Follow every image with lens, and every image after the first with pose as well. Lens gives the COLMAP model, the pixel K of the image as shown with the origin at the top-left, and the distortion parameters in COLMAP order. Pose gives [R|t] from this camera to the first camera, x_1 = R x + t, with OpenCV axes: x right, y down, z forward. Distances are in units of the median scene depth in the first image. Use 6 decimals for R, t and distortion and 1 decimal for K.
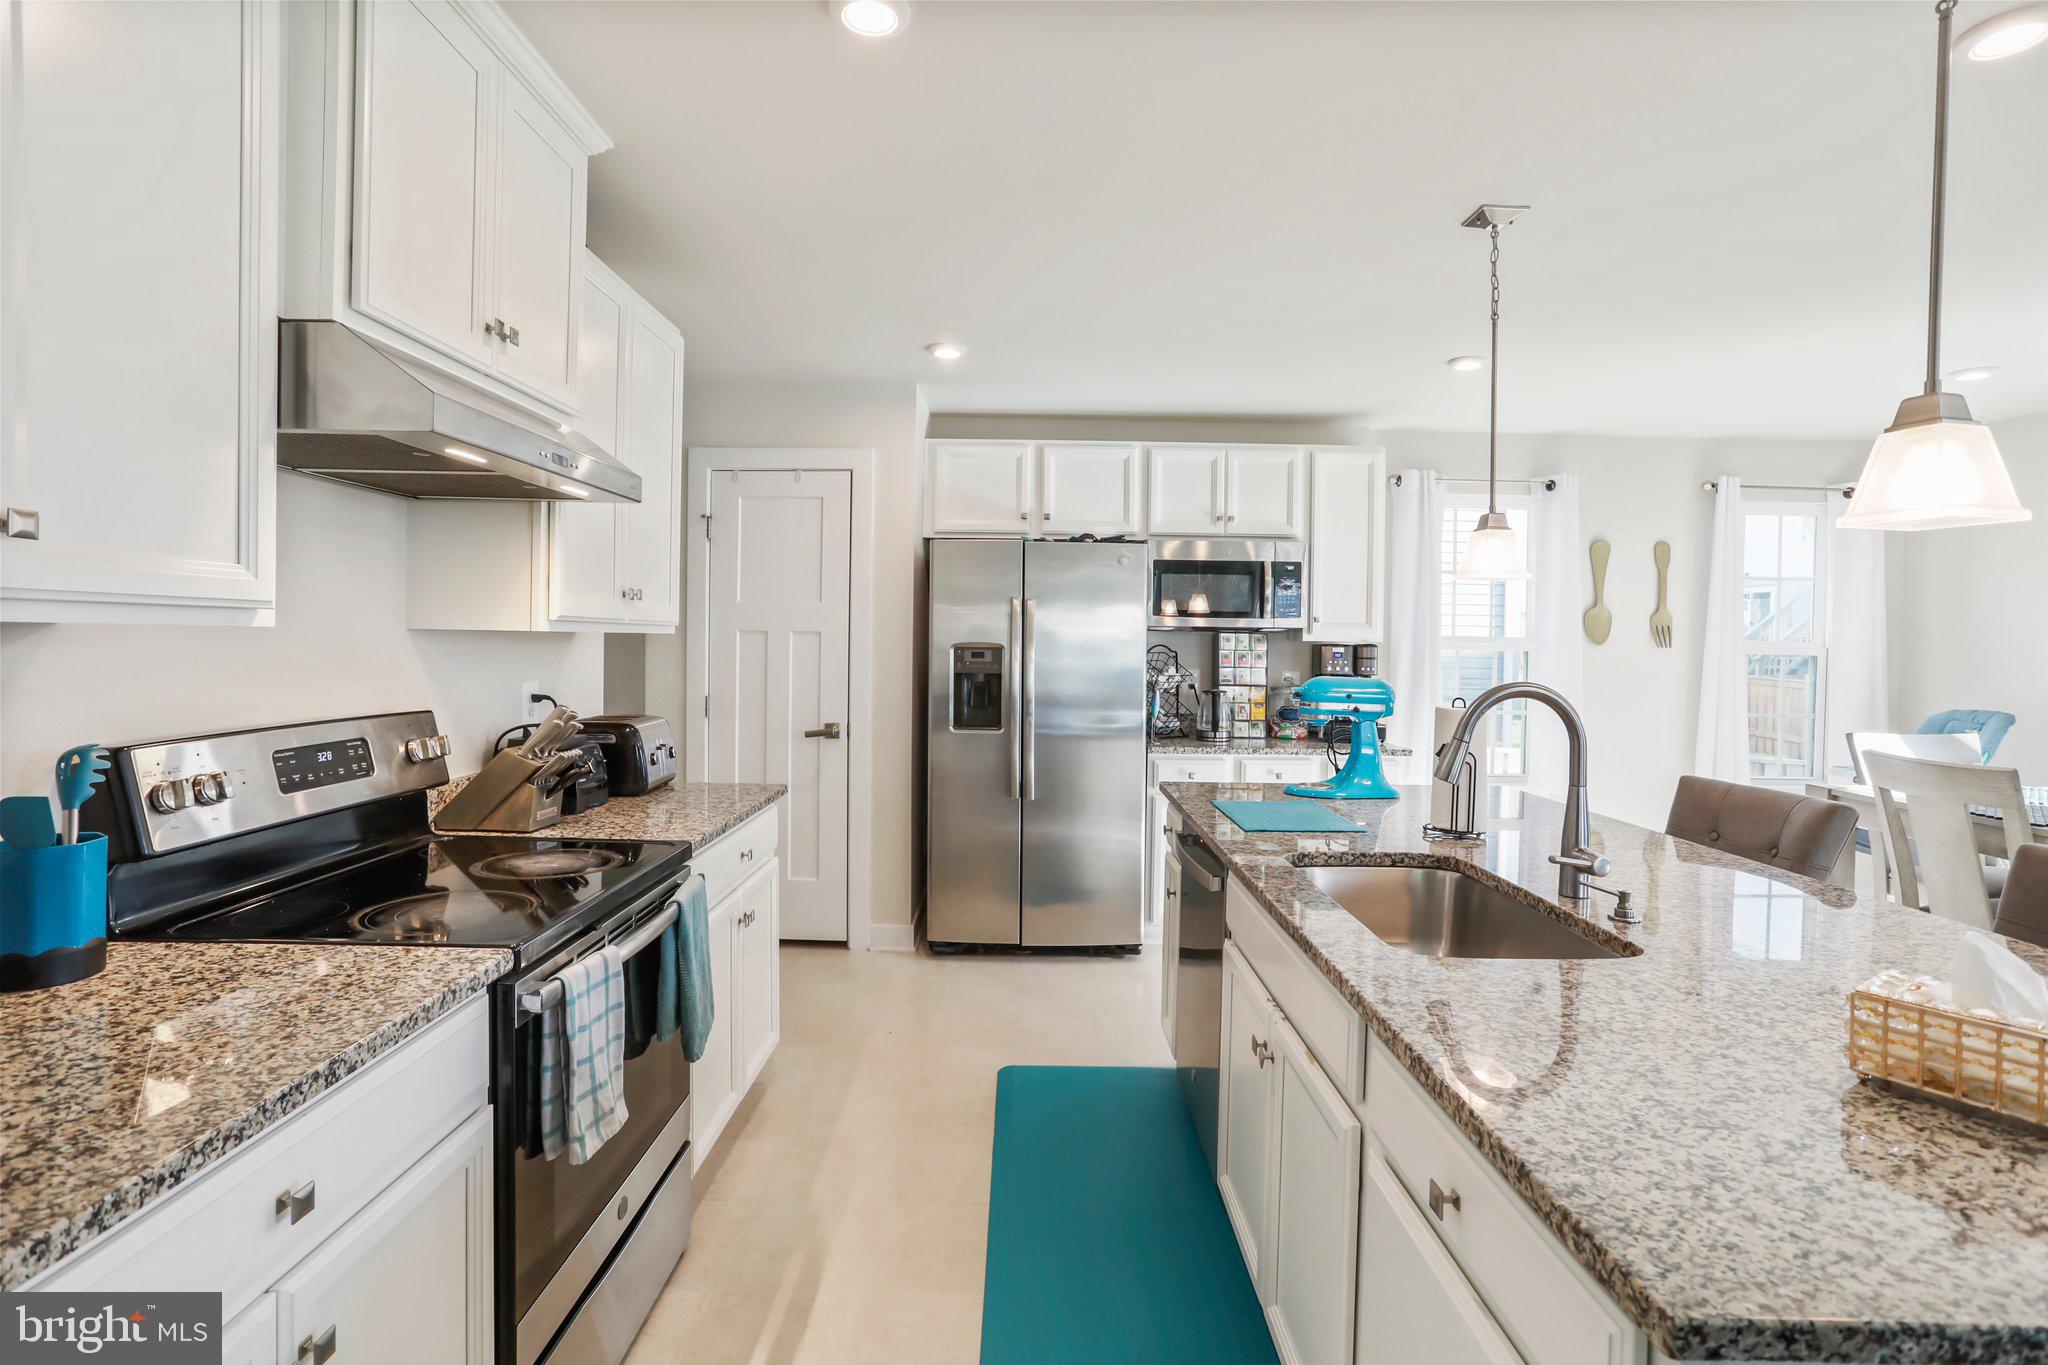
lens RADIAL K [[991.7, 0, 1023.7], [0, 991.7, 659.8], [0, 0, 1]] dist [-0.063863, 0.033408]
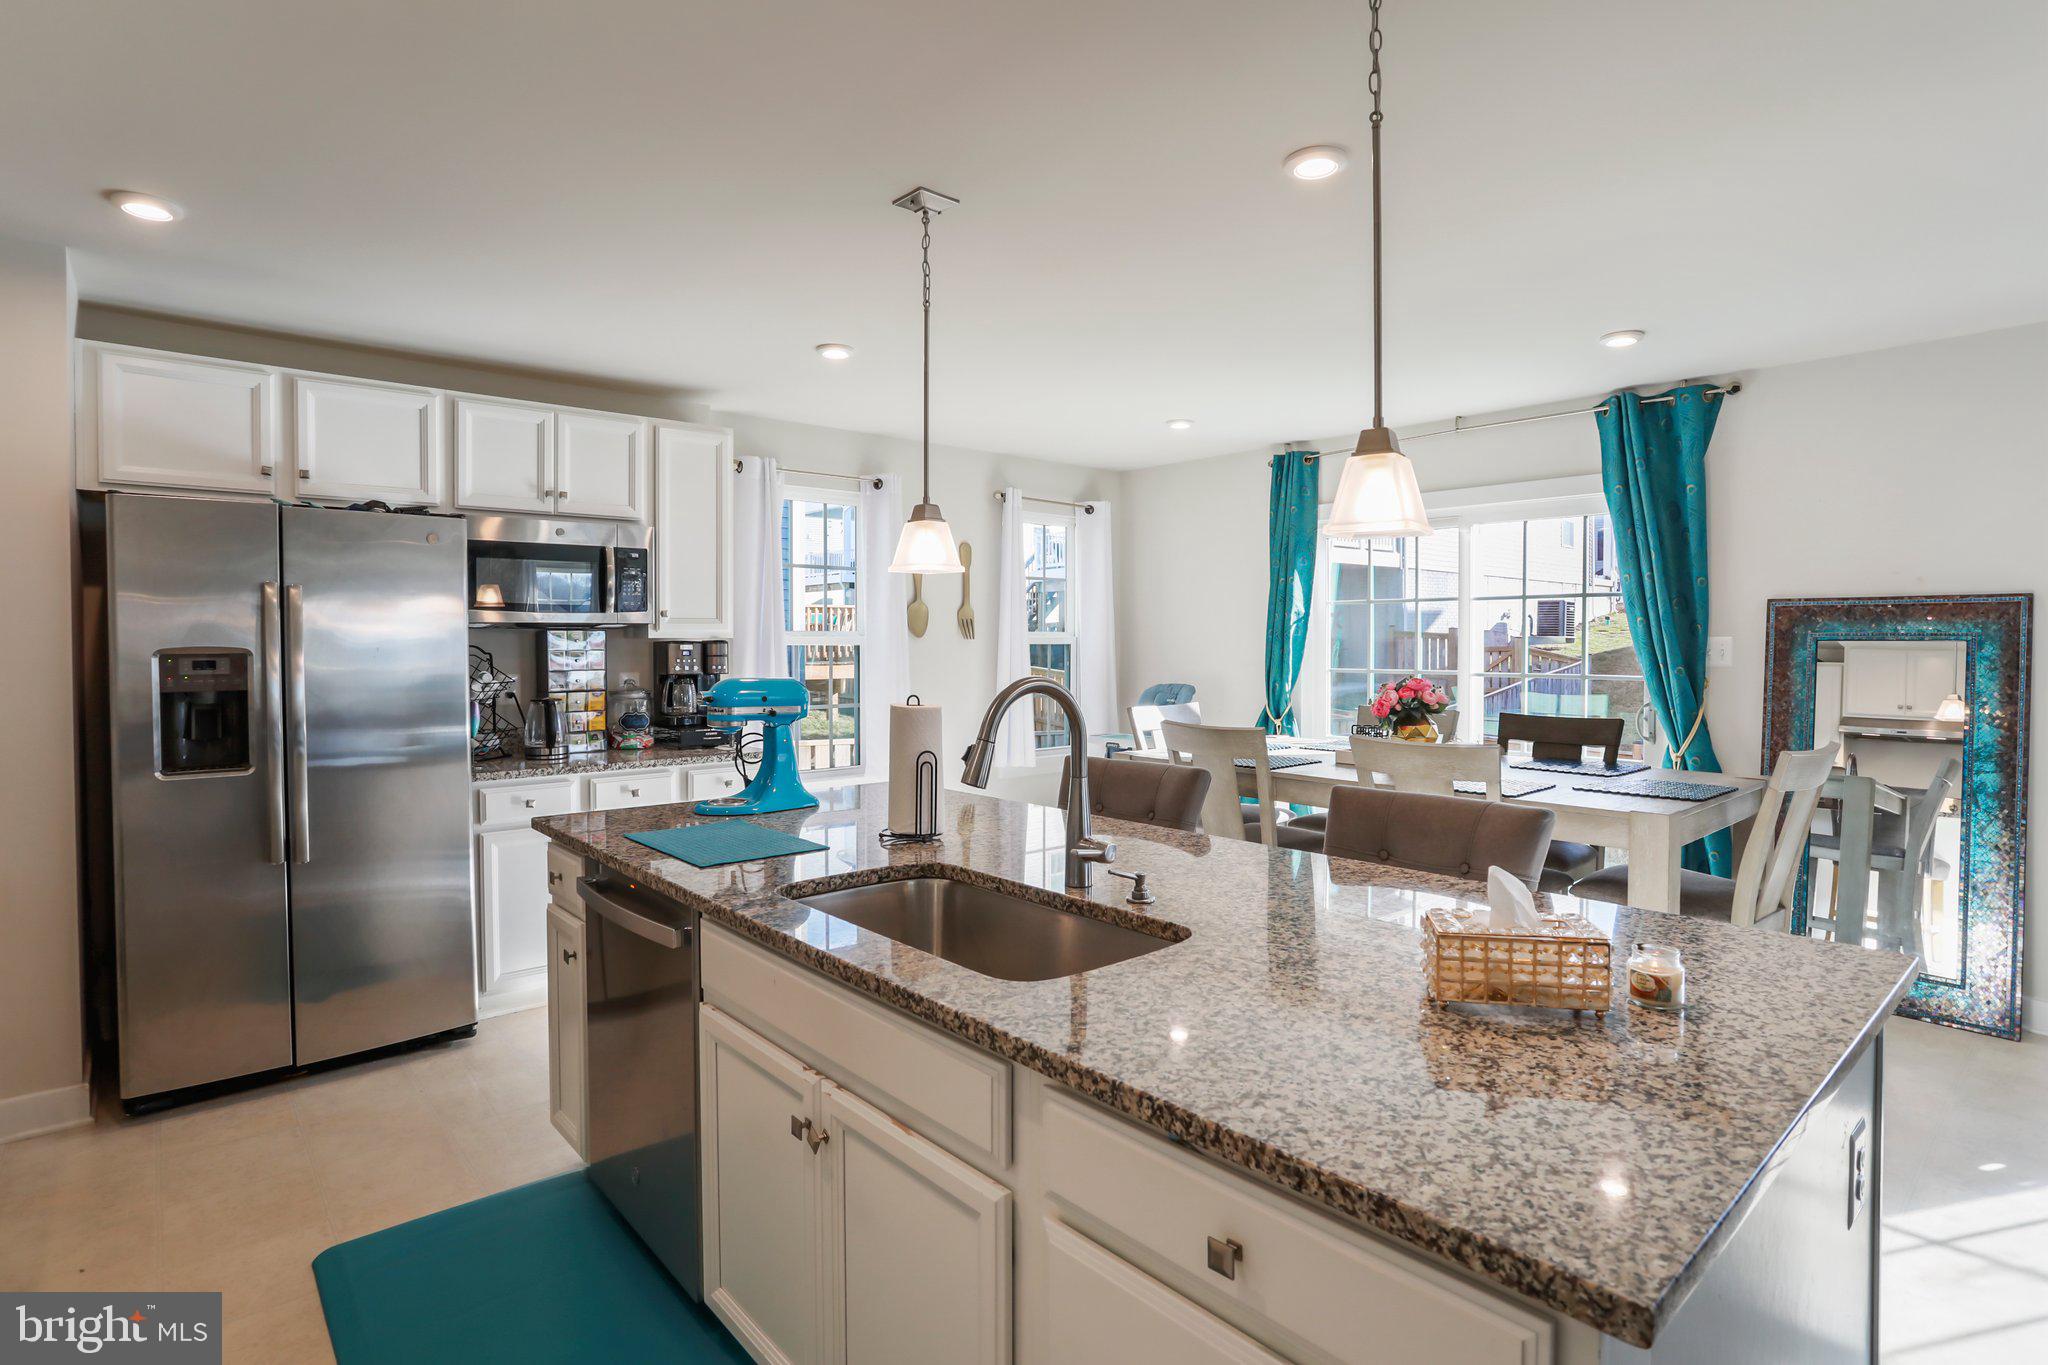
lens RADIAL K [[1026.0, 0, 1024.4], [0, 1026.0, 657.0], [0, 0, 1]] dist [-0.070556, 0.039905]
pose [[0.751438, -0.025662, 0.659305, -0.135753], [0.024953, 0.999634, 0.010468, -0.006383], [-0.659332, 0.008586, 0.751803, 0.181670]]
